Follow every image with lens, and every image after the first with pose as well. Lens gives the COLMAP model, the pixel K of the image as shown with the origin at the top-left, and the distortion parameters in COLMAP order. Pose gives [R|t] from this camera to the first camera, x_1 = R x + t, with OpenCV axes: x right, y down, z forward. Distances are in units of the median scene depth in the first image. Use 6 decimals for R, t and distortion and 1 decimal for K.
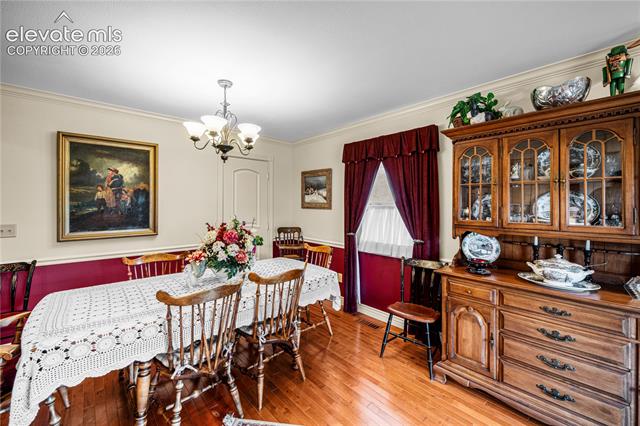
lens RADIAL K [[259.7, 0, 317.5], [0, 259.7, 202.5], [0, 0, 1]] dist [-0.000627, -0.000023]
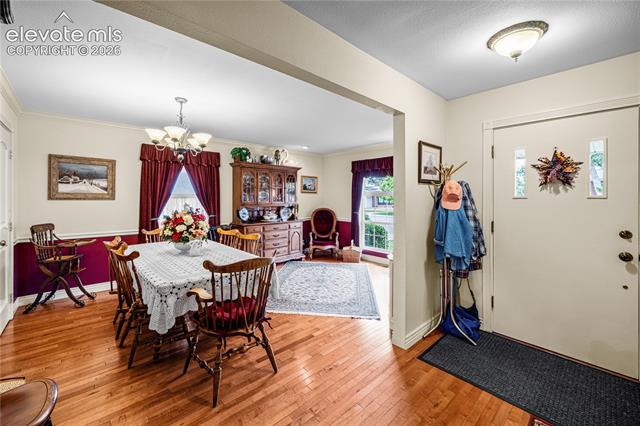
lens RADIAL K [[261.6, 0, 318.0], [0, 261.6, 196.1], [0, 0, 1]] dist [0.000146, 0.000070]
pose [[-0.005353, 0.000923, 0.999985, -1.415414], [-0.008476, 0.999964, -0.000968, 0.007067], [-0.999950, -0.008481, -0.005345, 0.290895]]
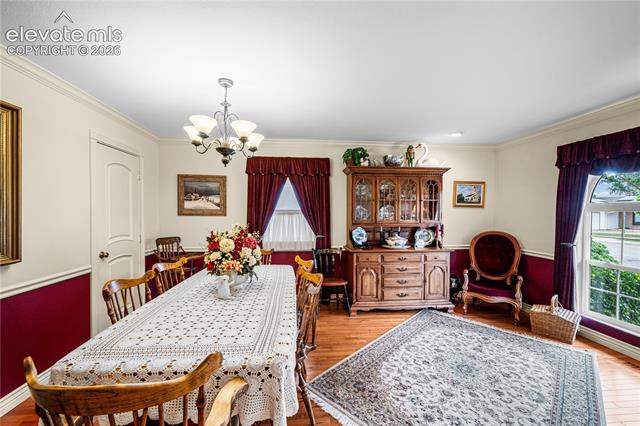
lens RADIAL K [[260.5, 0, 314.6], [0, 260.5, 215.9], [0, 0, 1]] dist [-0.000010, 0.000416]
pose [[0.608189, -0.012081, 0.793700, -0.790942], [-0.006556, 0.999774, 0.020241, 0.003997], [-0.793765, -0.017514, 0.607972, 0.140938]]
